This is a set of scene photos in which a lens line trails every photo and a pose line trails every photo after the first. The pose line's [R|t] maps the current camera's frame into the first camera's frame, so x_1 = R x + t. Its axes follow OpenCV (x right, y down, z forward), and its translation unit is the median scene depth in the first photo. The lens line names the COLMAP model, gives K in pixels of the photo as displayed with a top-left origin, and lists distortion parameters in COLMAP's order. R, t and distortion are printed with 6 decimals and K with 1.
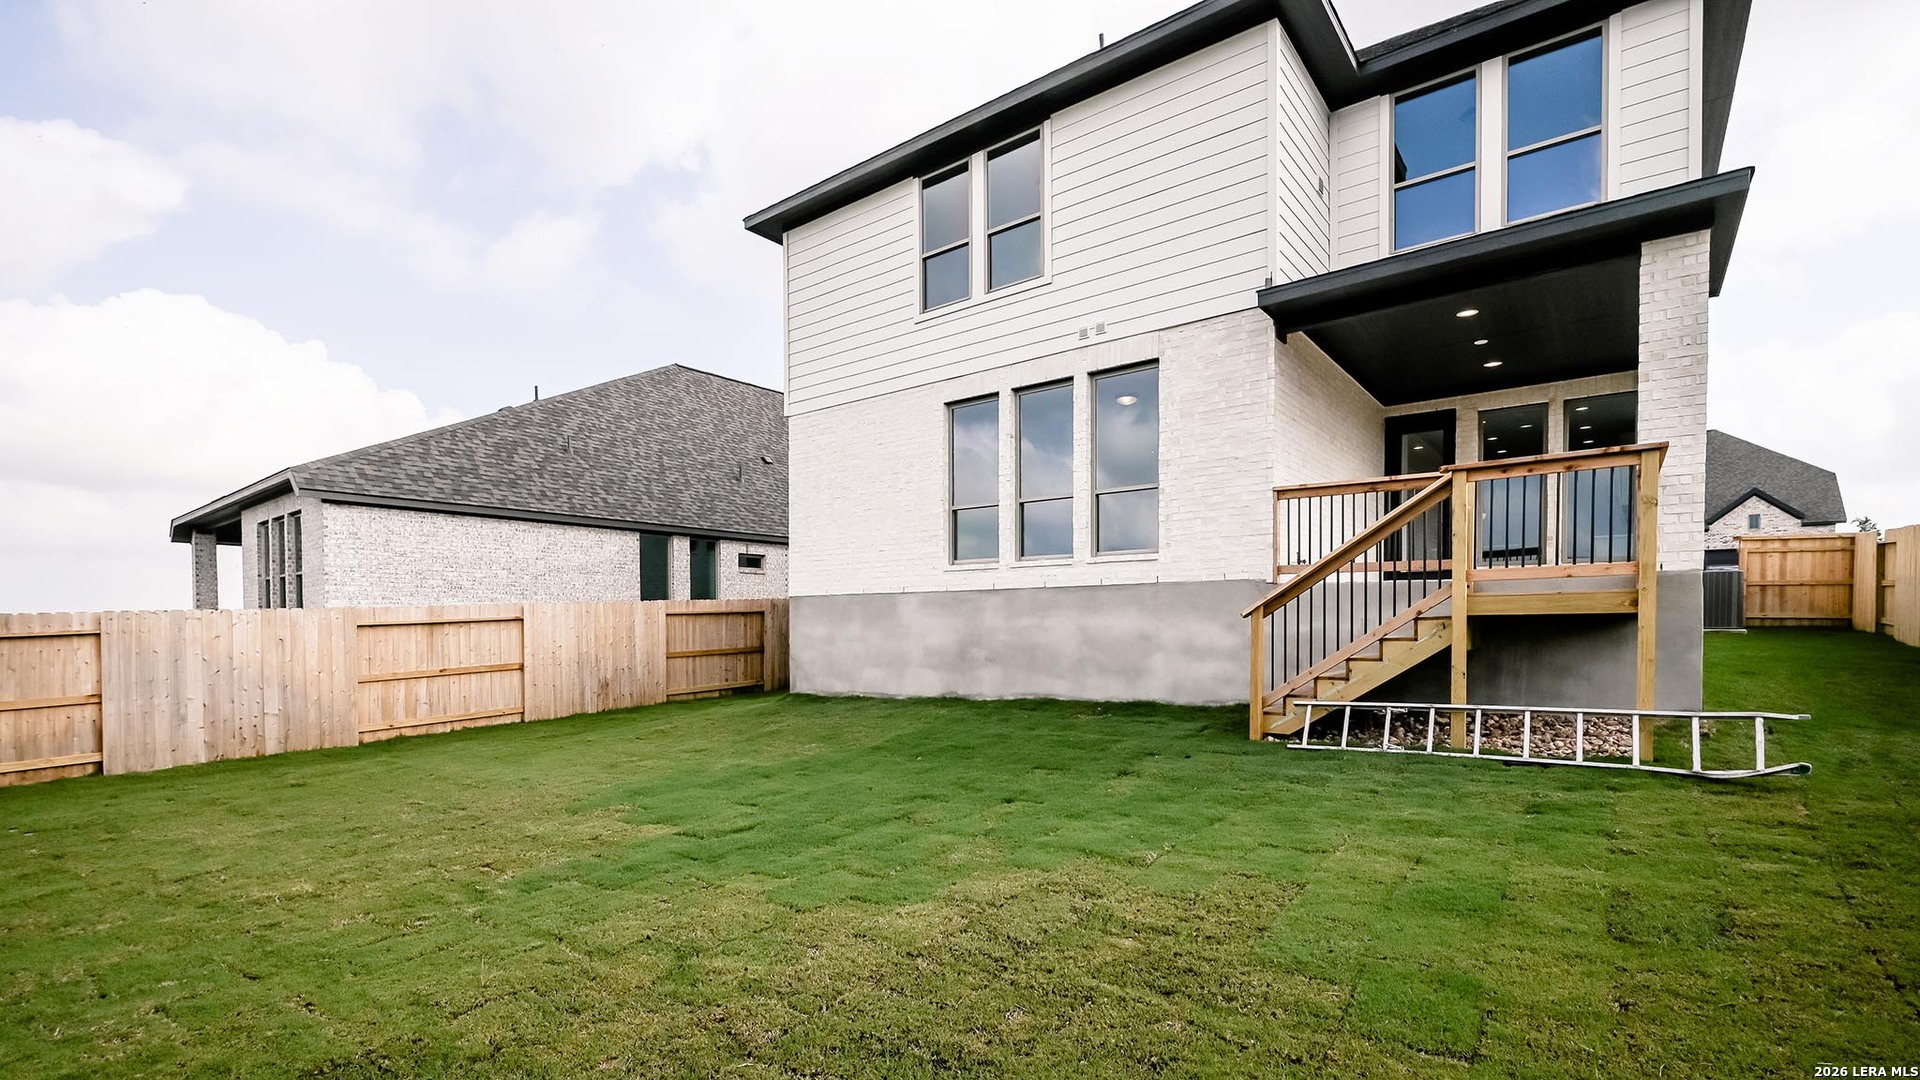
lens RADIAL K [[859.6, 0, 957.6], [0, 859.6, 582.4], [0, 0, 1]] dist [-0.000293, -0.000015]
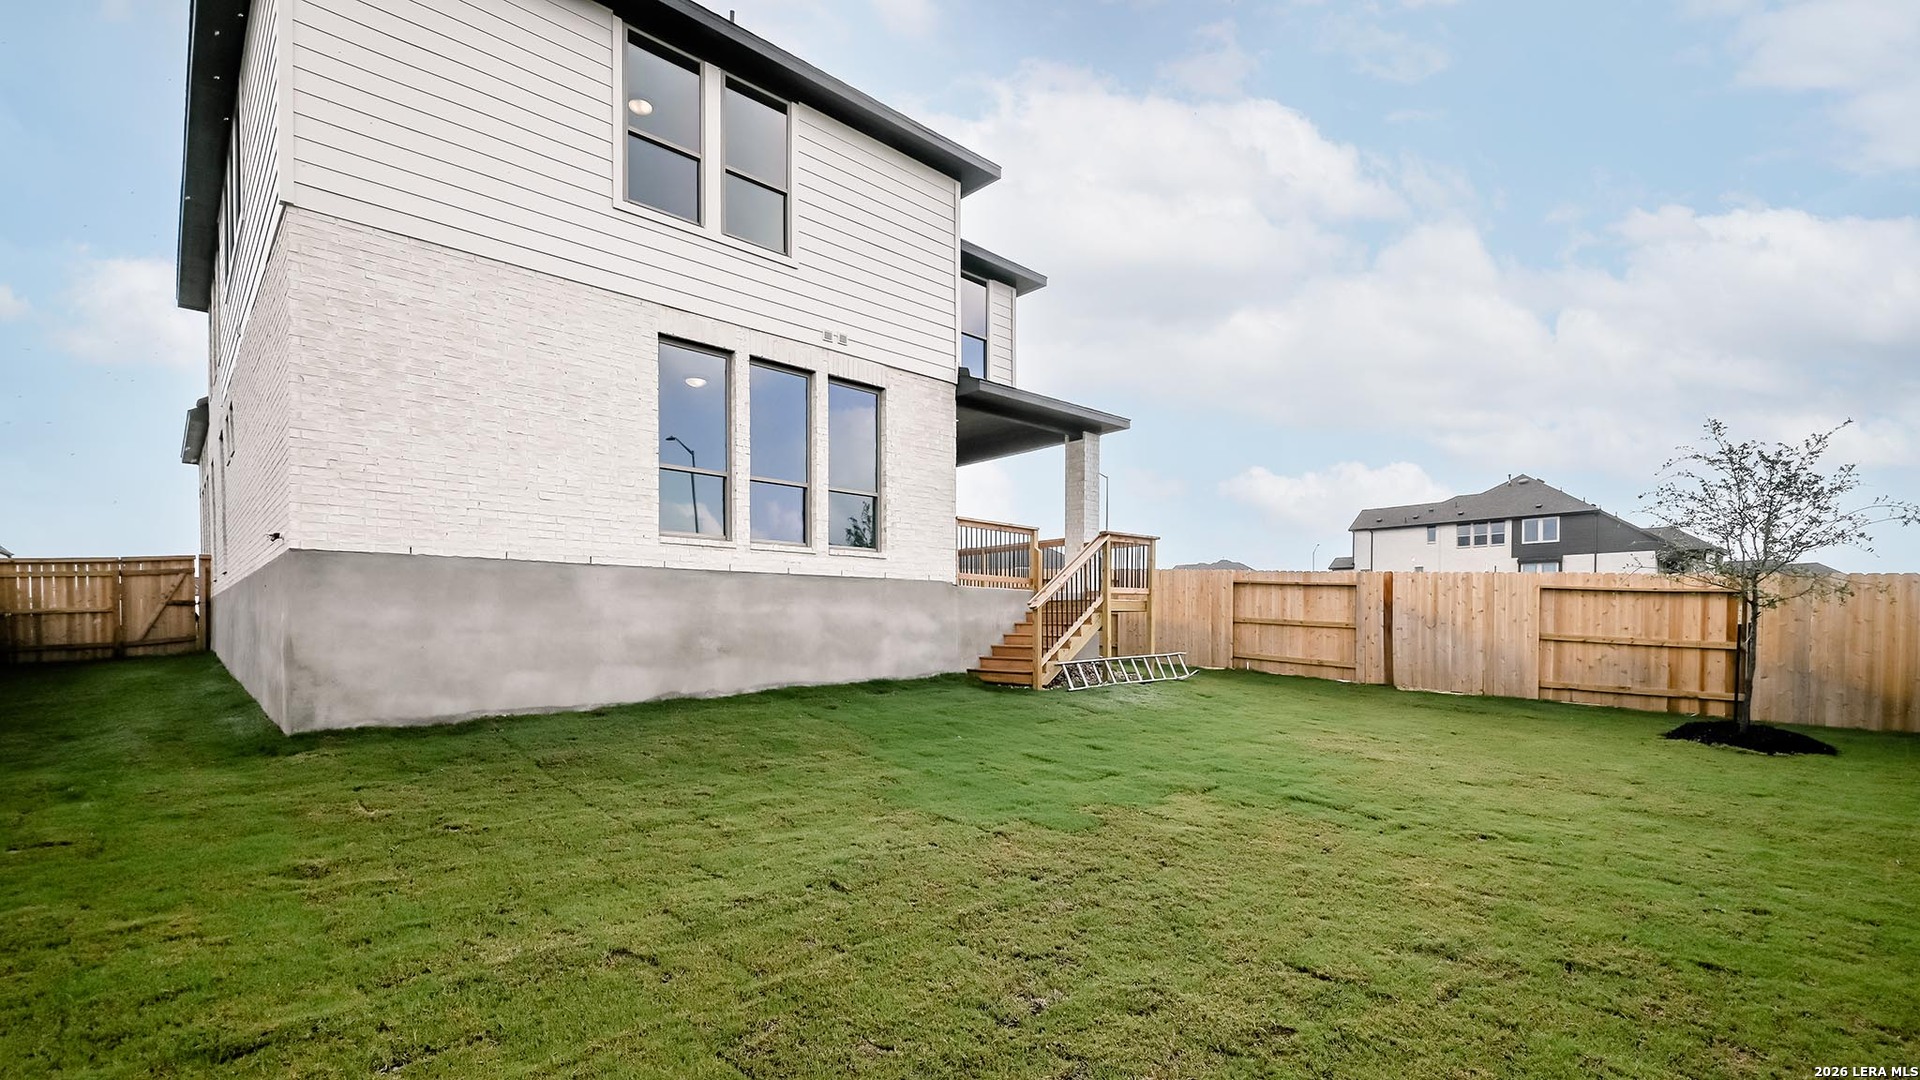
lens RADIAL K [[831.9, 0, 960.0], [0, 831.9, 540.0], [0, 0, 1]] dist [0.000746, 0.000087]
pose [[0.150619, 0.085998, 0.984844, -0.779332], [-0.073924, 0.994400, -0.075526, 0.023792], [-0.985824, -0.061428, 0.156133, 0.636023]]
